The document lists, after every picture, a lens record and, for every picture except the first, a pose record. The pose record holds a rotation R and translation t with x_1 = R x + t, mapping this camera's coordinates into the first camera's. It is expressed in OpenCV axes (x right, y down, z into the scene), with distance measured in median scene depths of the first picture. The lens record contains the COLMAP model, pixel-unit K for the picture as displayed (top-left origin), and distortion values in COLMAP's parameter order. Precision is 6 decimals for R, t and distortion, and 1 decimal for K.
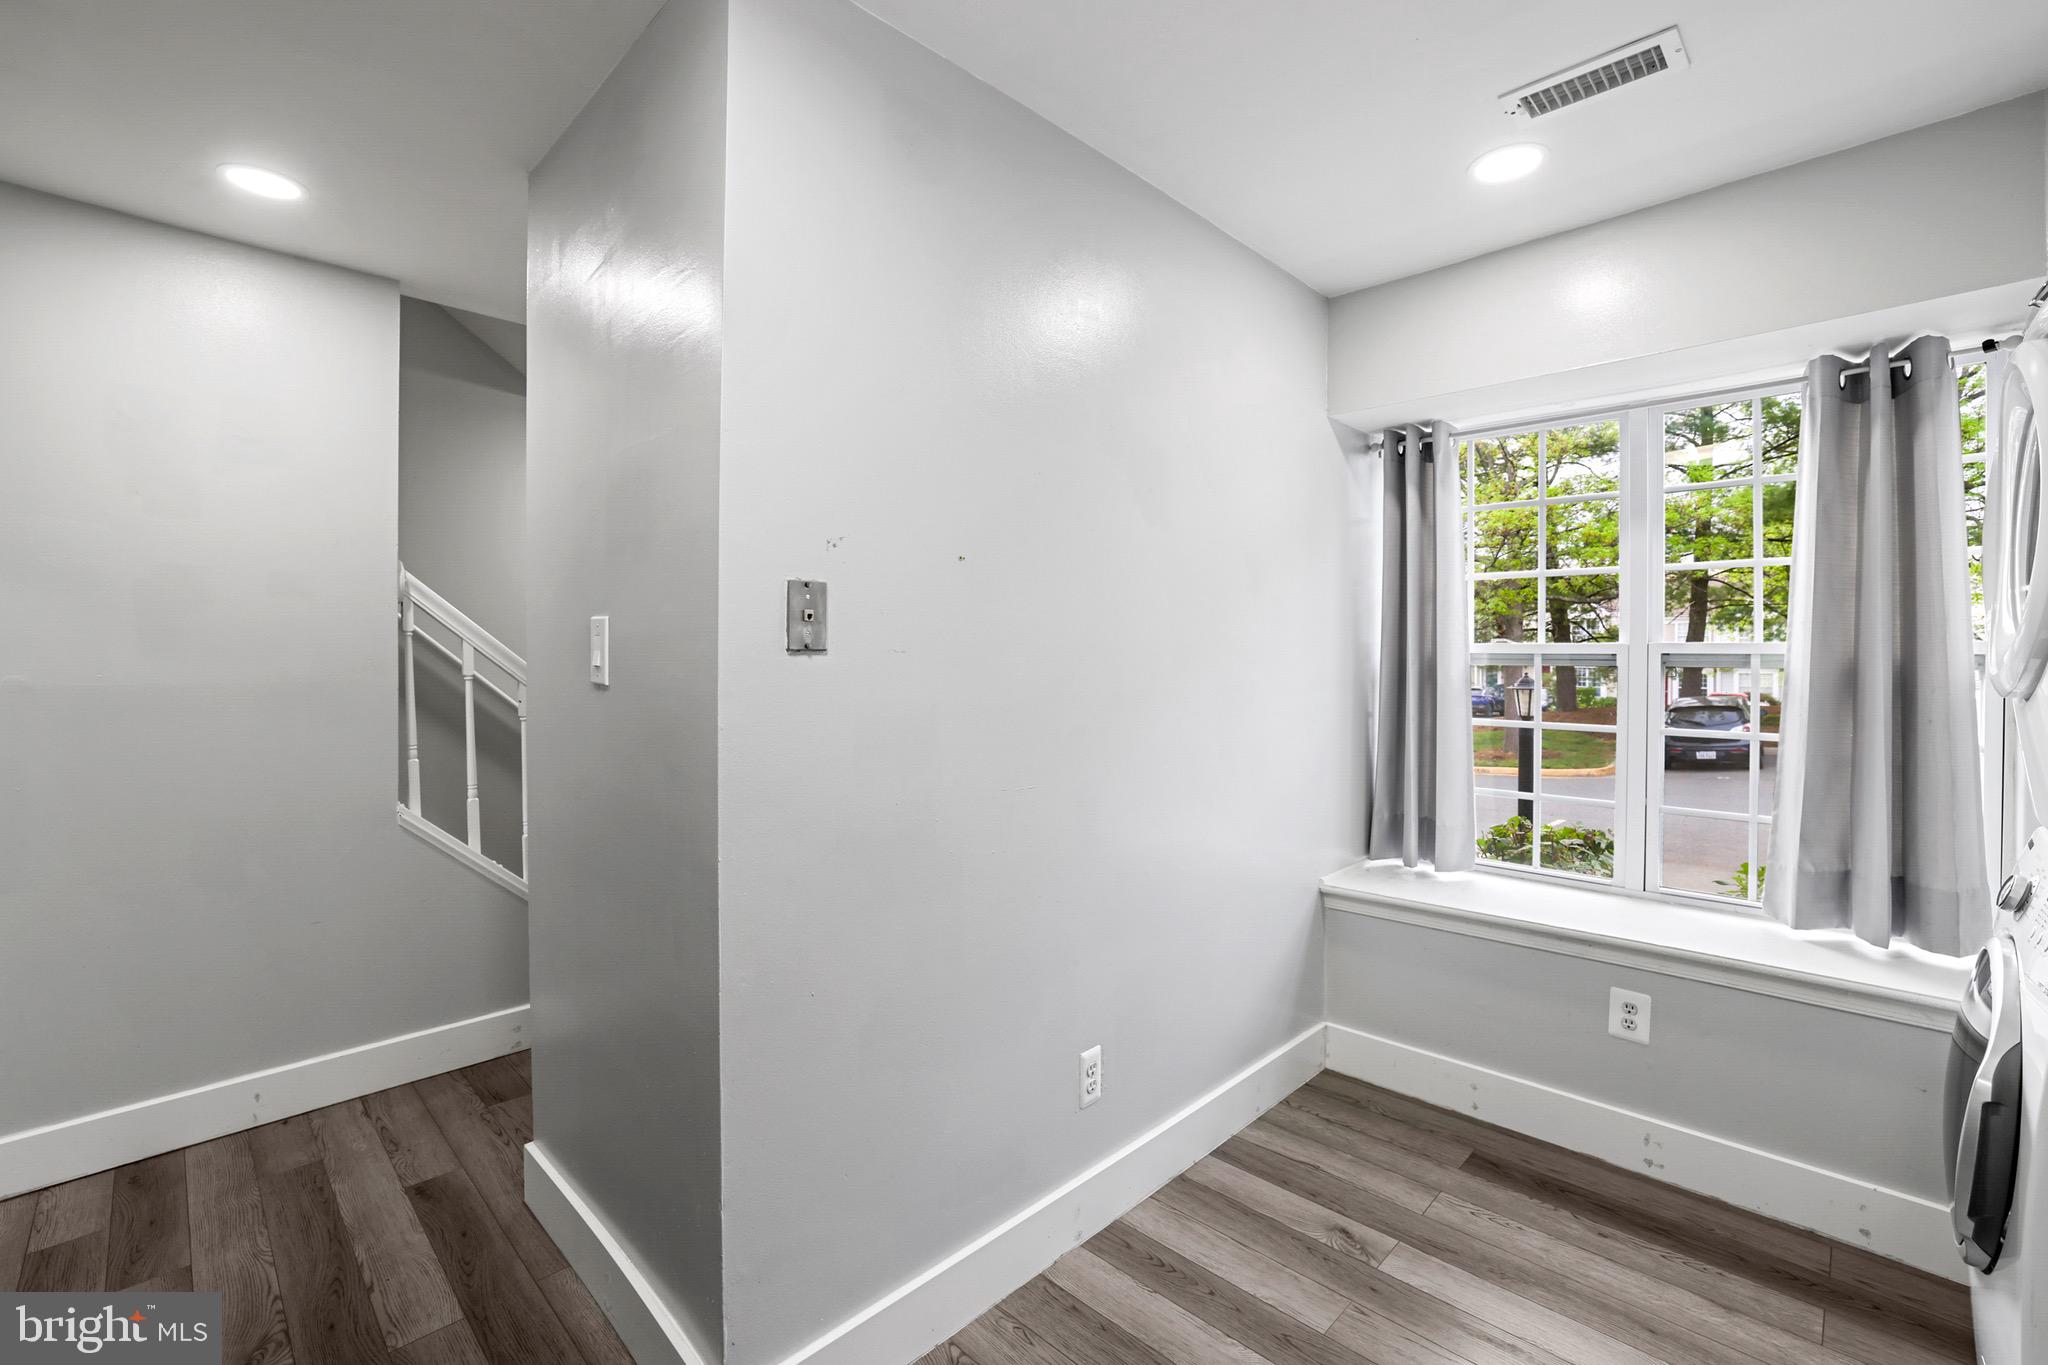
lens RADIAL K [[877.0, 0, 1042.4], [0, 877.0, 672.1], [0, 0, 1]] dist [-0.036659, 0.014849]
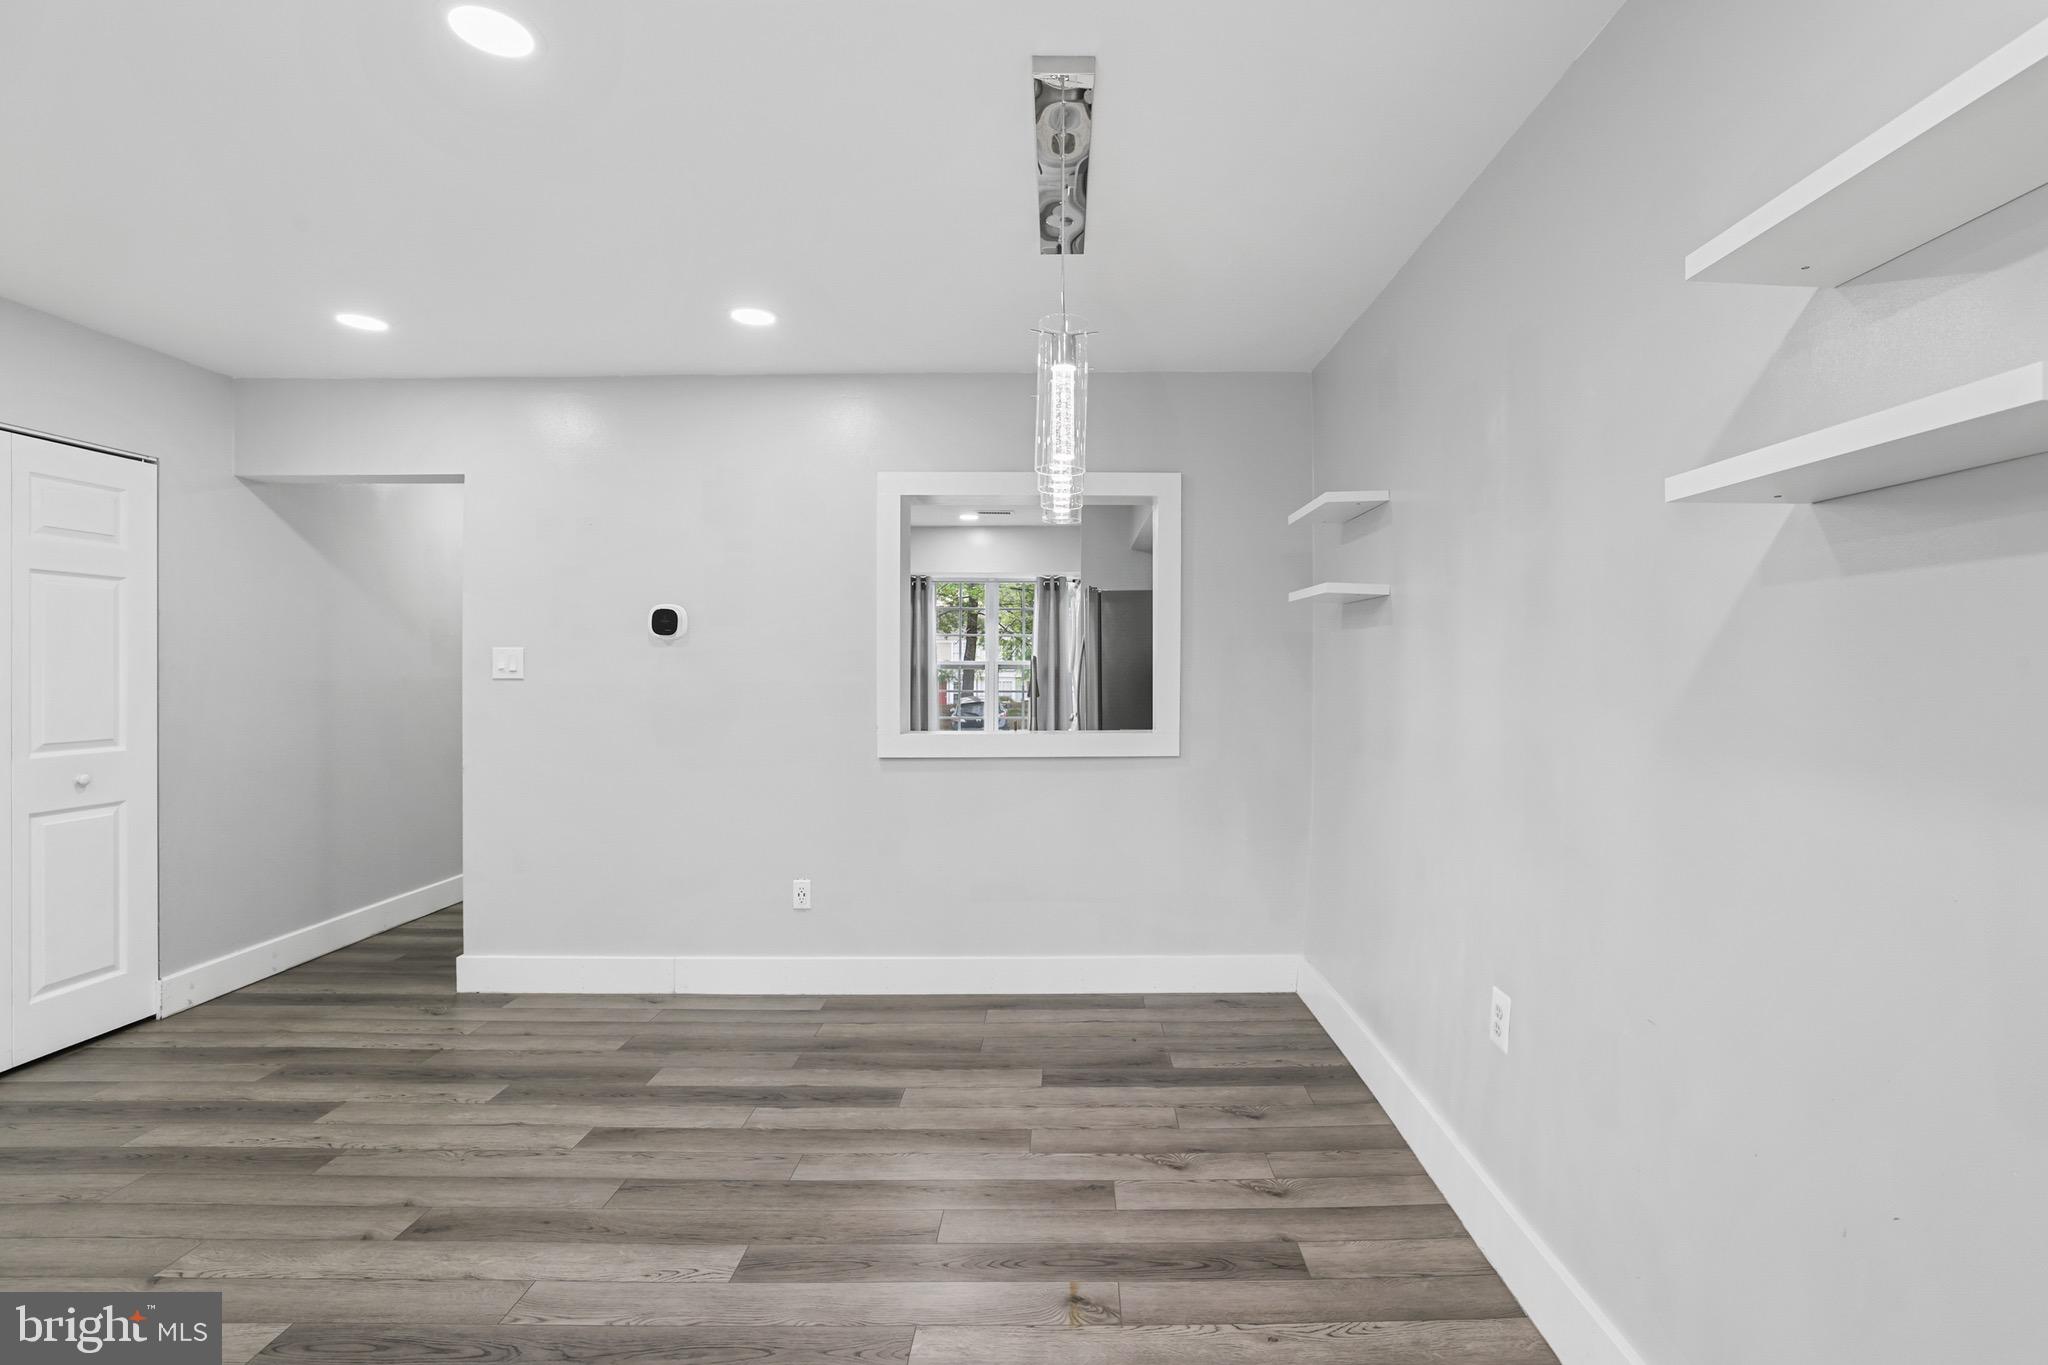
lens RADIAL K [[908.4, 0, 1080.2], [0, 908.4, 663.2], [0, 0, 1]] dist [-0.044297, 0.013880]
pose [[0.710972, 0.002293, 0.703217, -1.495091], [0.013142, 0.999777, -0.016547, 0.037252], [-0.703097, 0.021006, 0.710783, -1.650926]]
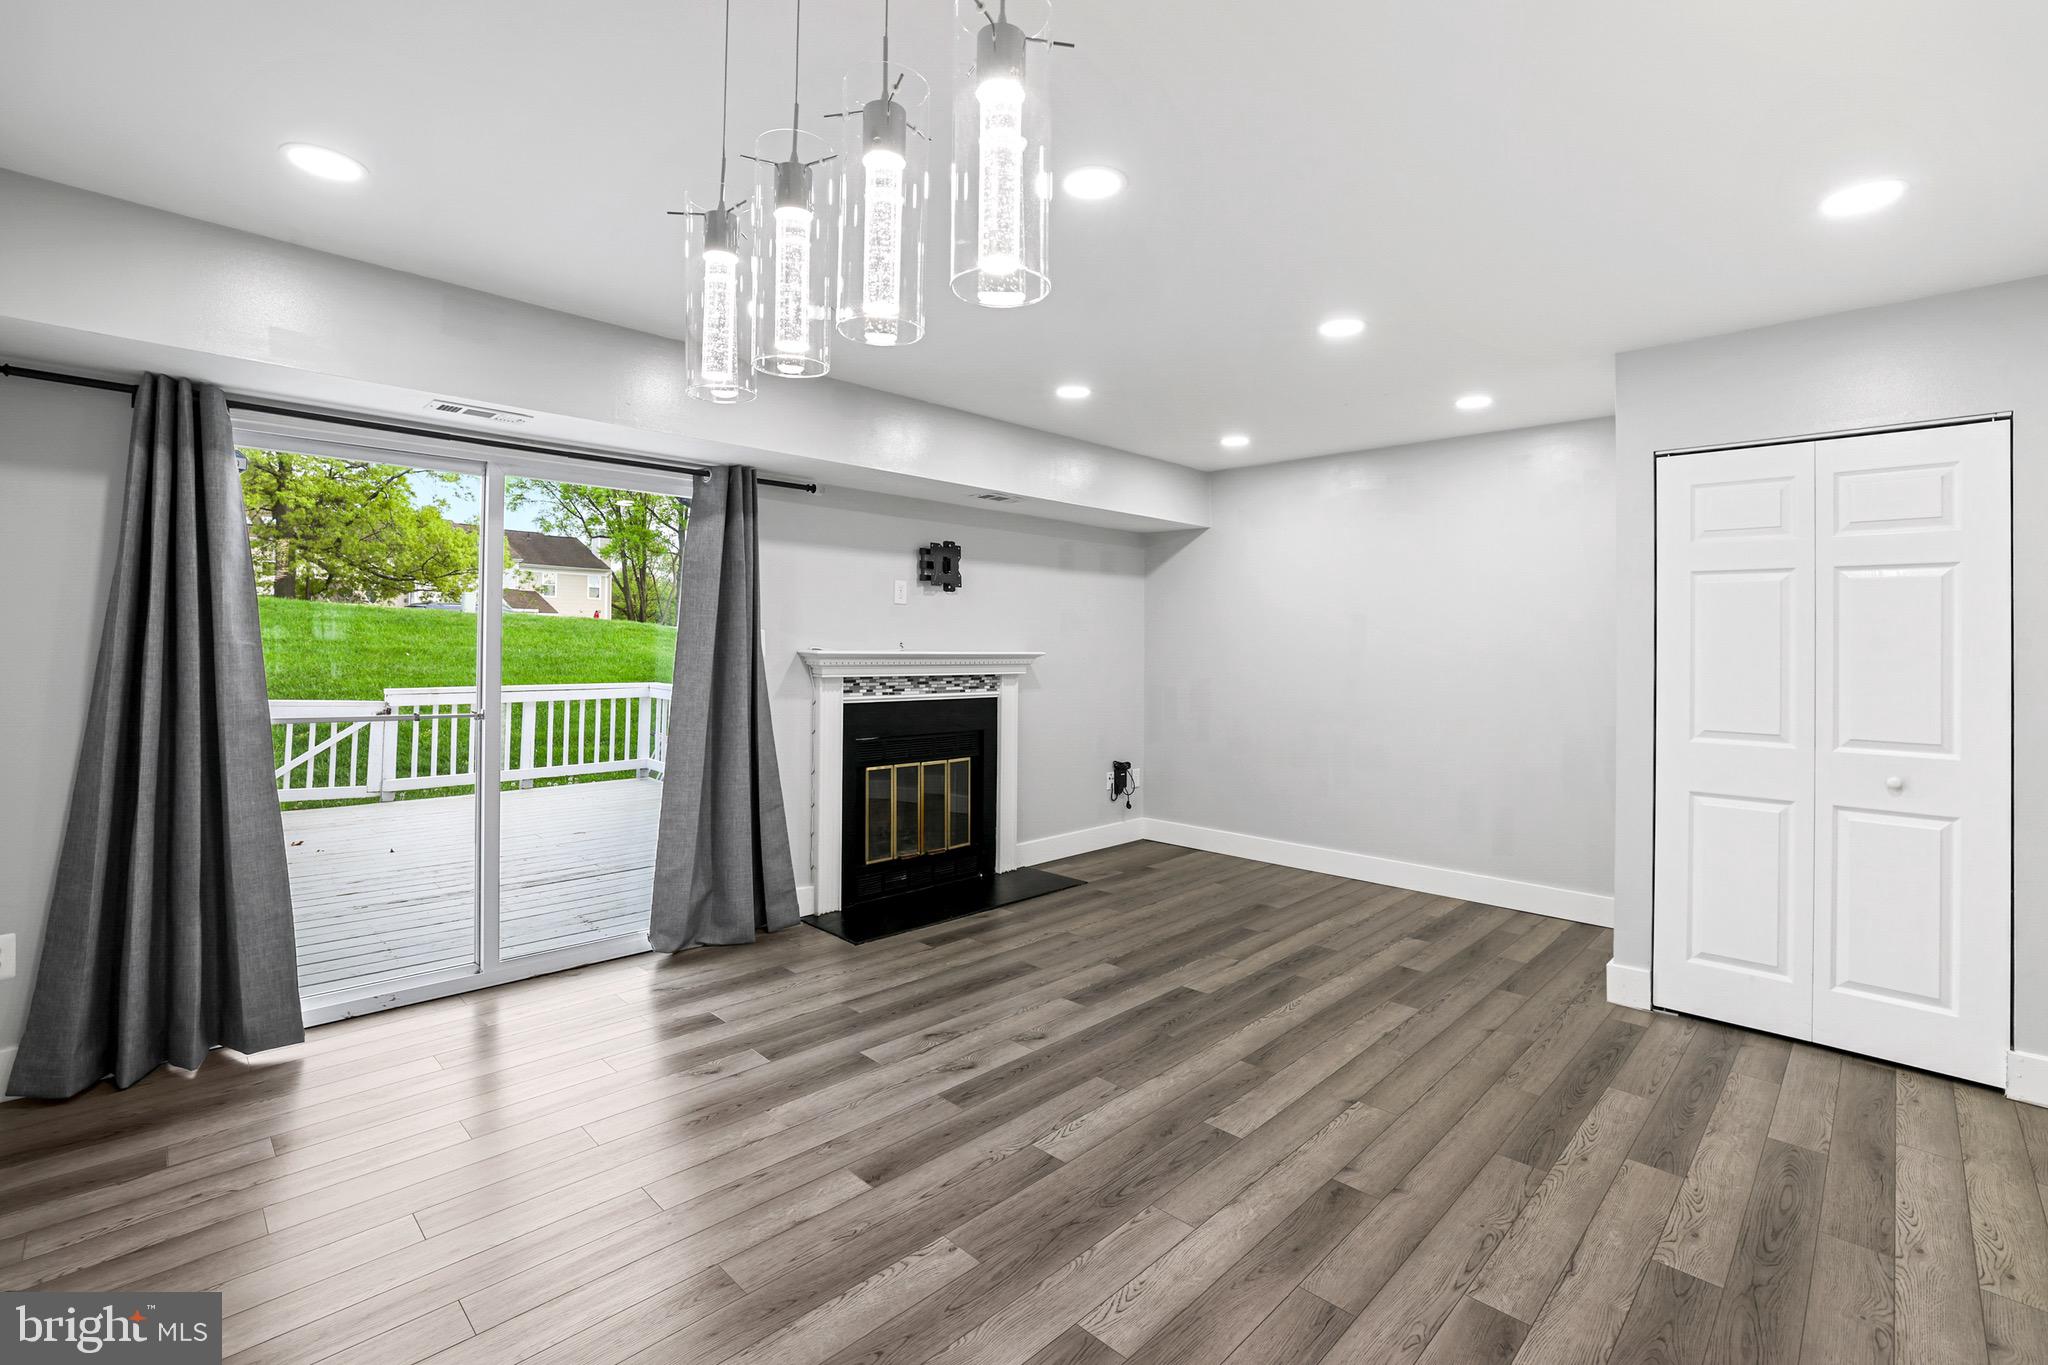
lens RADIAL K [[910.5, 0, 1032.3], [0, 910.5, 642.2], [0, 0, 1]] dist [-0.046273, 0.016745]
pose [[-0.007567, -0.003184, -0.999966, -0.302421], [-0.030827, 0.999520, -0.002950, 0.011713], [0.999496, 0.030804, -0.007662, -0.819413]]
